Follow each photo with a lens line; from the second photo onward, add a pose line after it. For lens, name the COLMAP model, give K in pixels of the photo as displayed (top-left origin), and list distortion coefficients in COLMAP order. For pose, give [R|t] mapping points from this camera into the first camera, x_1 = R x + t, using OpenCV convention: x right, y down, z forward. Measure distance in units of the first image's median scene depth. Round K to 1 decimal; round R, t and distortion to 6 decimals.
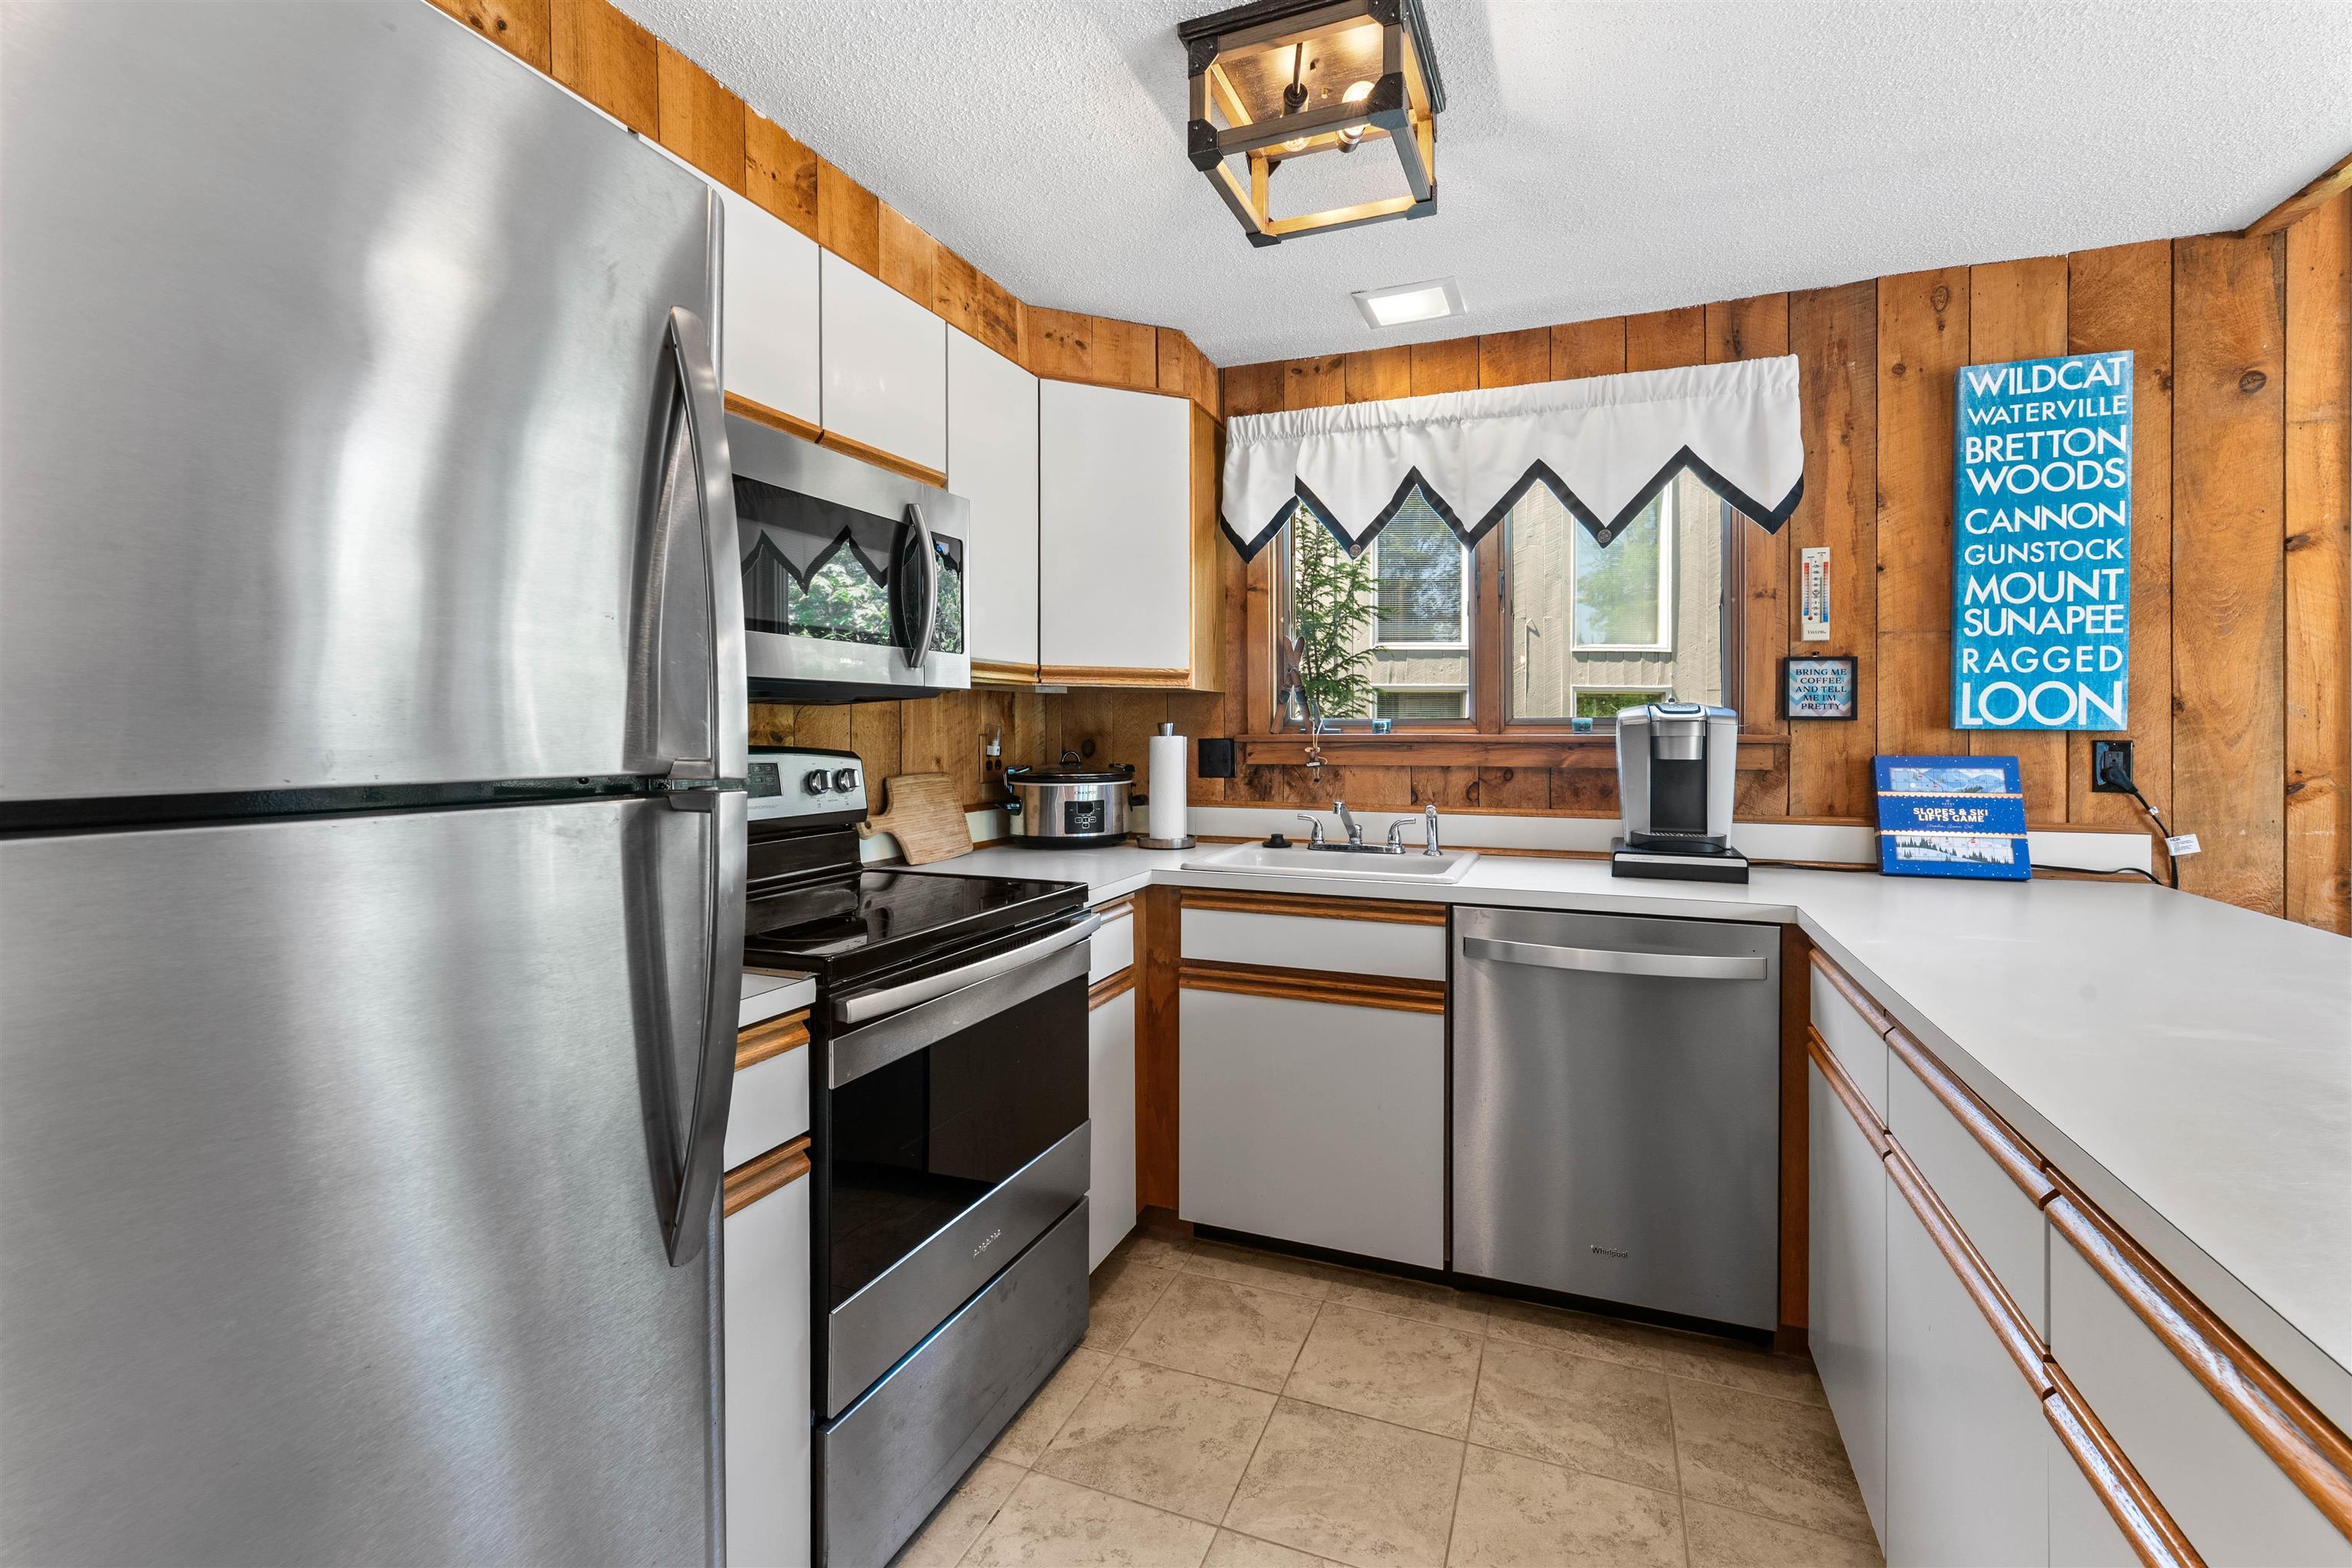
lens RADIAL K [[1022.3, 0, 1186.1], [0, 1022.3, 752.2], [0, 0, 1]] dist [0.001046, 0.000241]
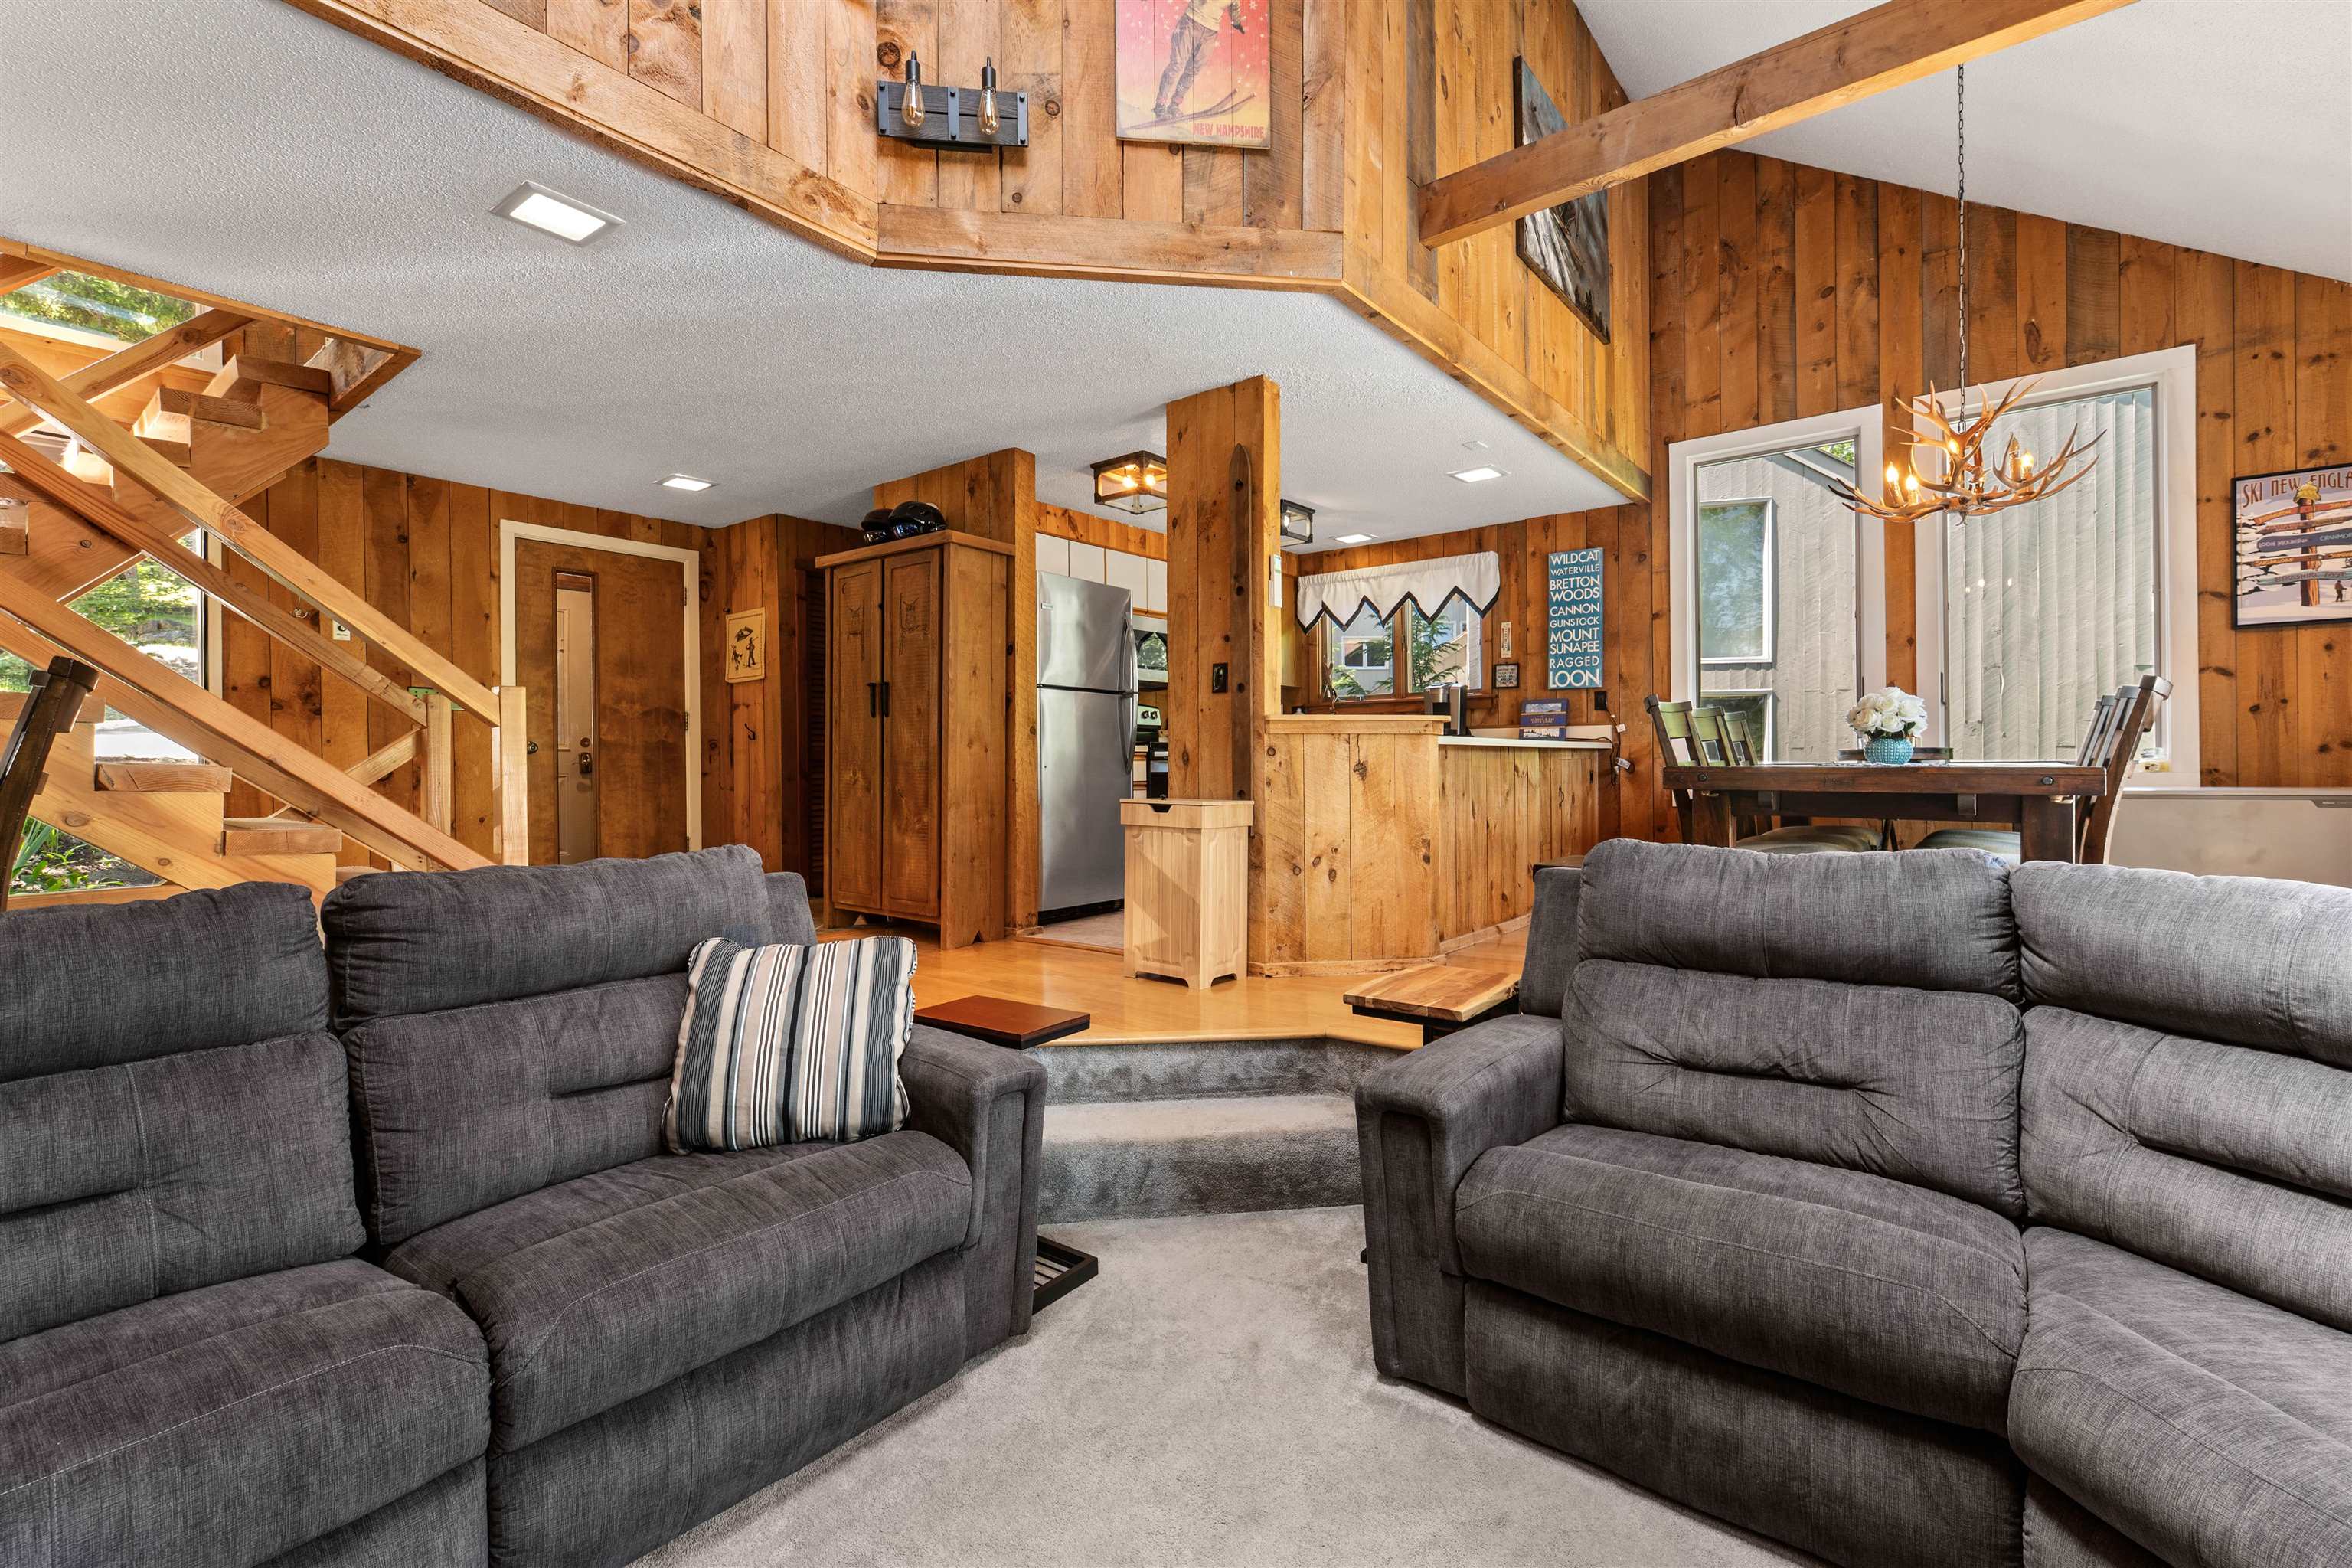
lens RADIAL K [[1022.3, 0, 1171.2], [0, 1022.3, 775.2], [0, 0, 1]] dist [0.001046, 0.000241]
pose [[0.954540, -0.005543, -0.298033, 0.610398], [0.002787, 0.999949, -0.009673, 0.227685], [0.298071, 0.008403, 0.954507, -1.859805]]
